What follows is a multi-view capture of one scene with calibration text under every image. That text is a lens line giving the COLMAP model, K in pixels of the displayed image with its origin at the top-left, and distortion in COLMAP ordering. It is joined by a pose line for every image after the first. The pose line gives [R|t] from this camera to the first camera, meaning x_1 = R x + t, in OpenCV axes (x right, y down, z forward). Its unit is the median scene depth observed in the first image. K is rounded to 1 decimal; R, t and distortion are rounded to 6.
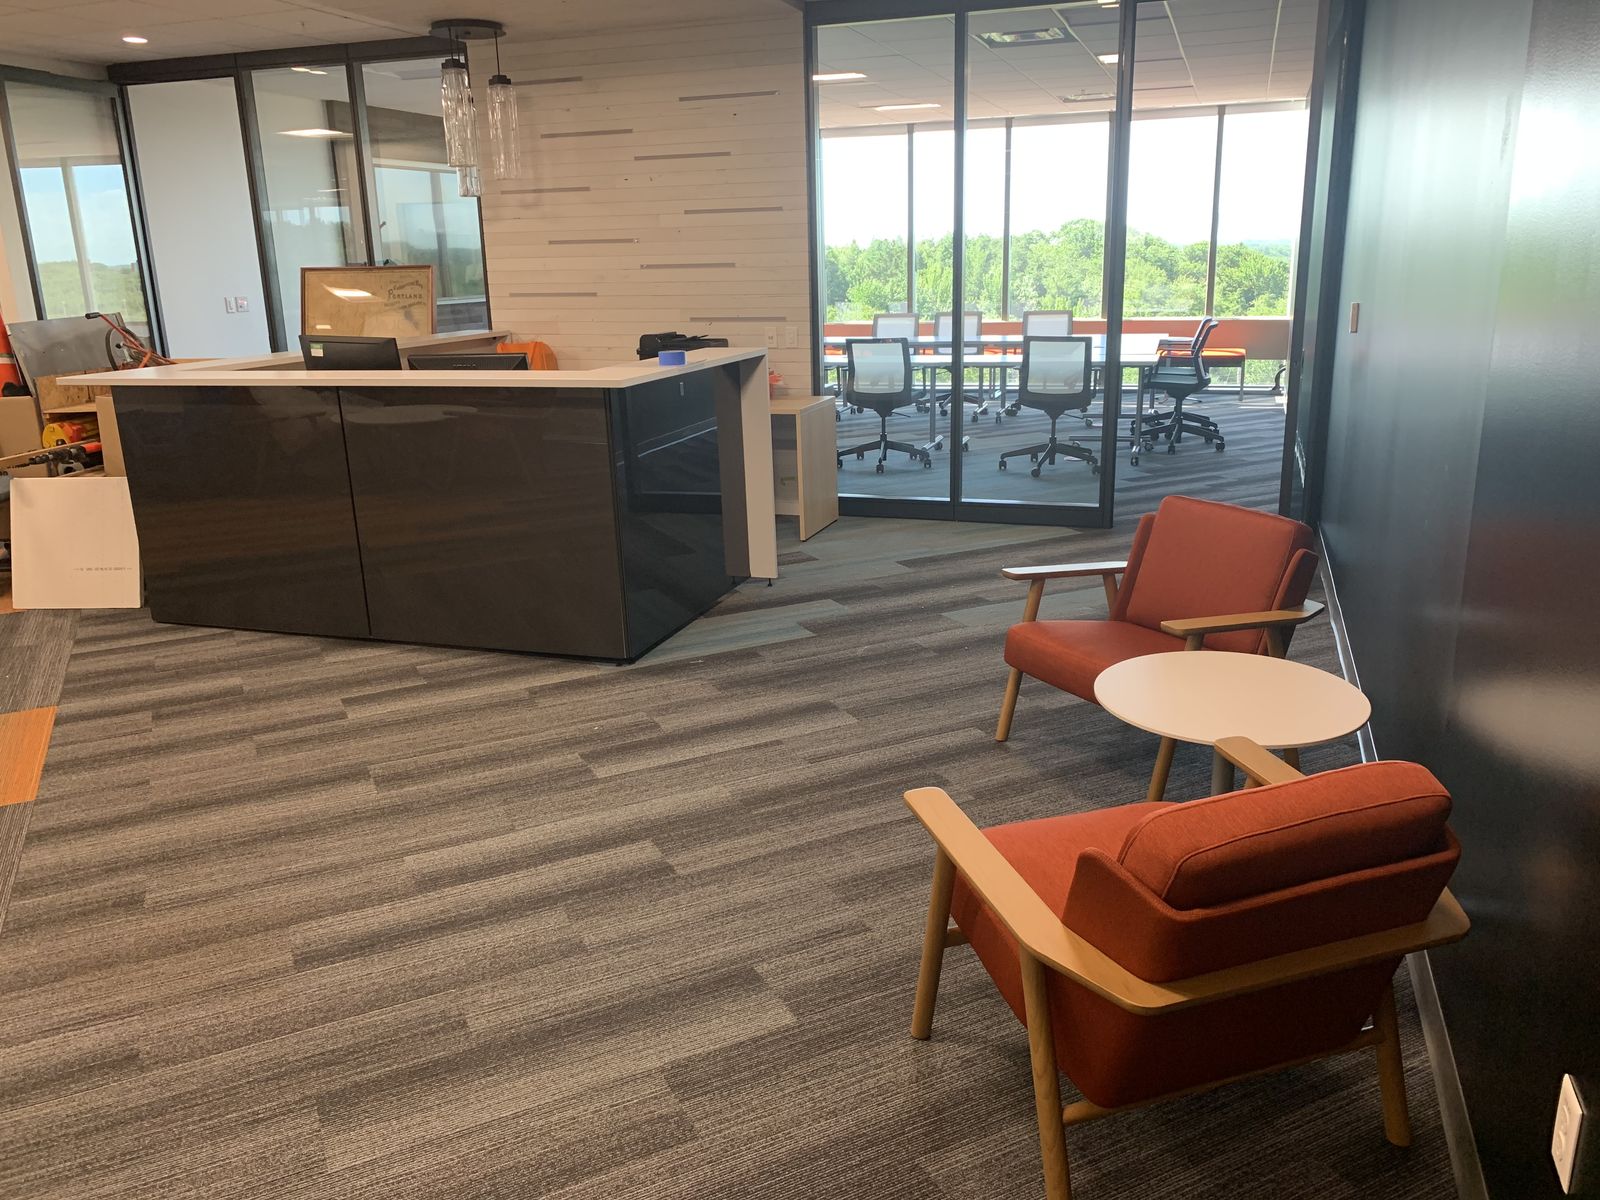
lens RADIAL K [[1228.8, 0, 886.1], [0, 1228.8, 590.1], [0, 0, 1]] dist [0.105397, -0.143320]
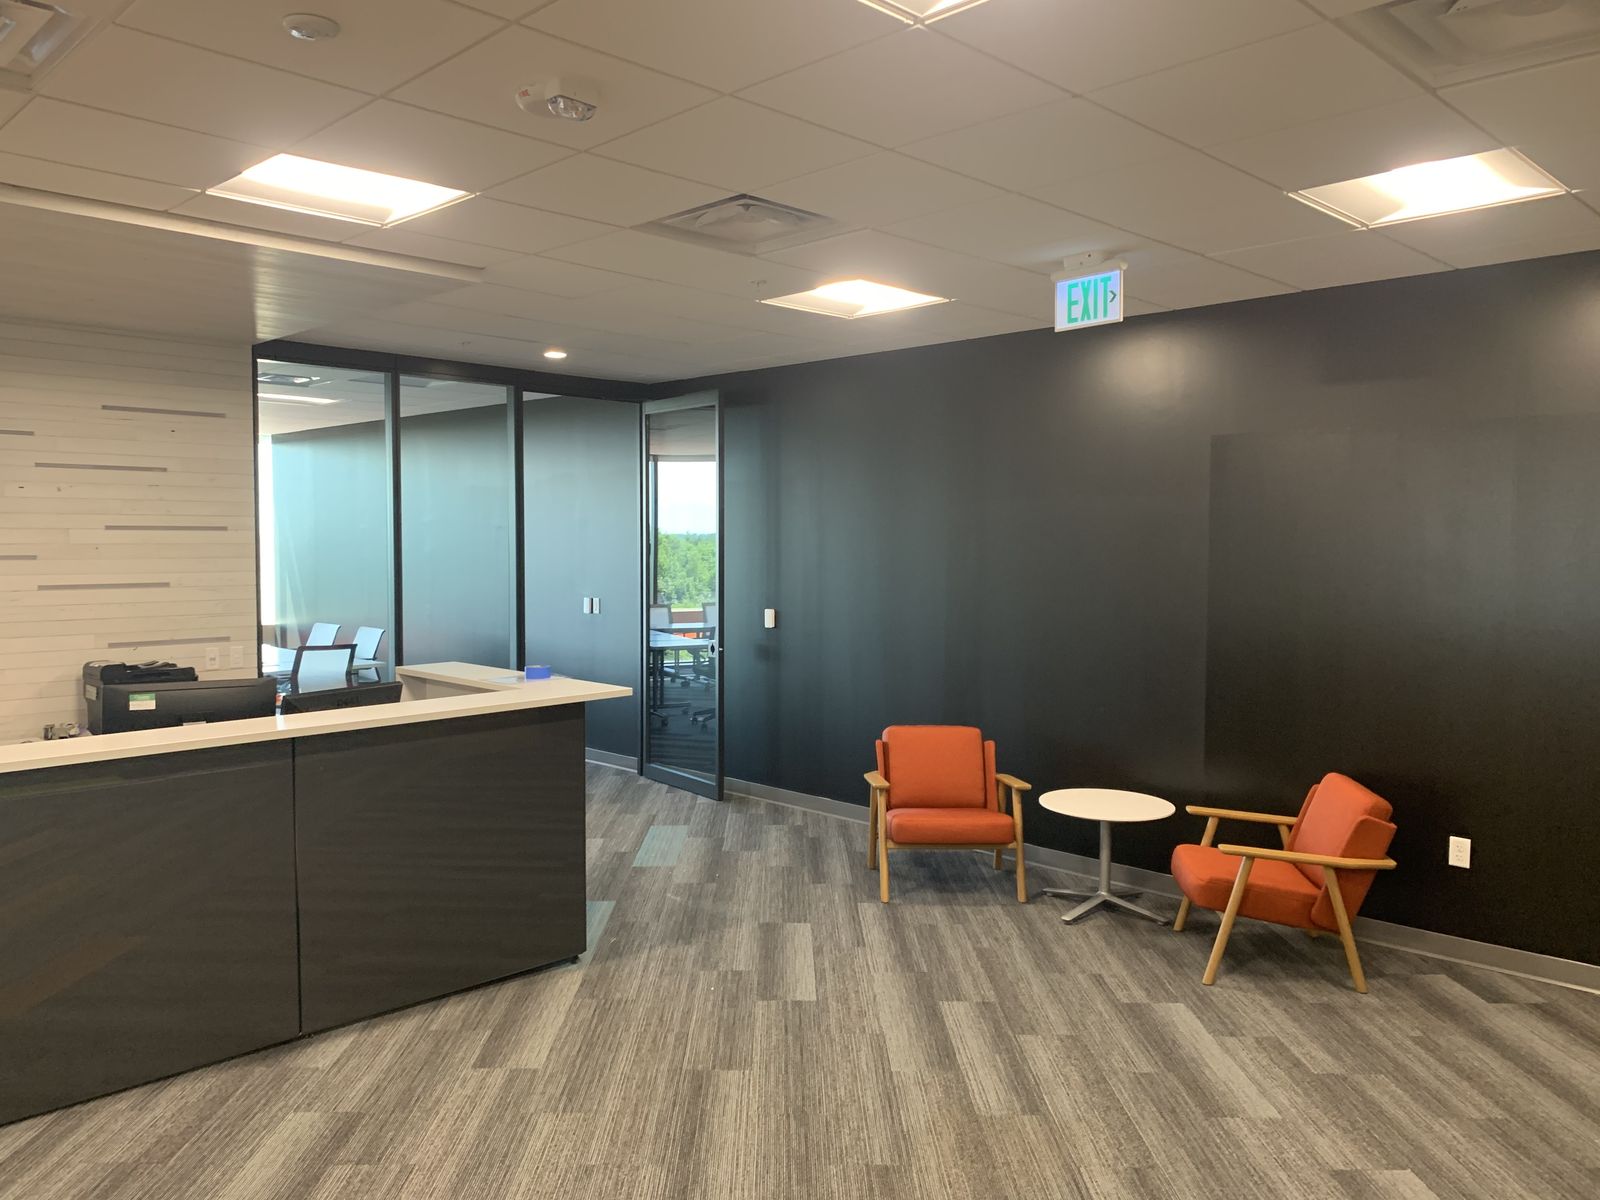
lens RADIAL K [[1265.6, 0, 801.4], [0, 1265.6, 601.6], [0, 0, 1]] dist [-0.068650, 0.000688]
pose [[0.461126, -0.036013, 0.886603, -1.052812], [0.249582, 0.964101, -0.090649, -0.085040], [-0.851511, 0.263081, 0.453561, 0.326844]]
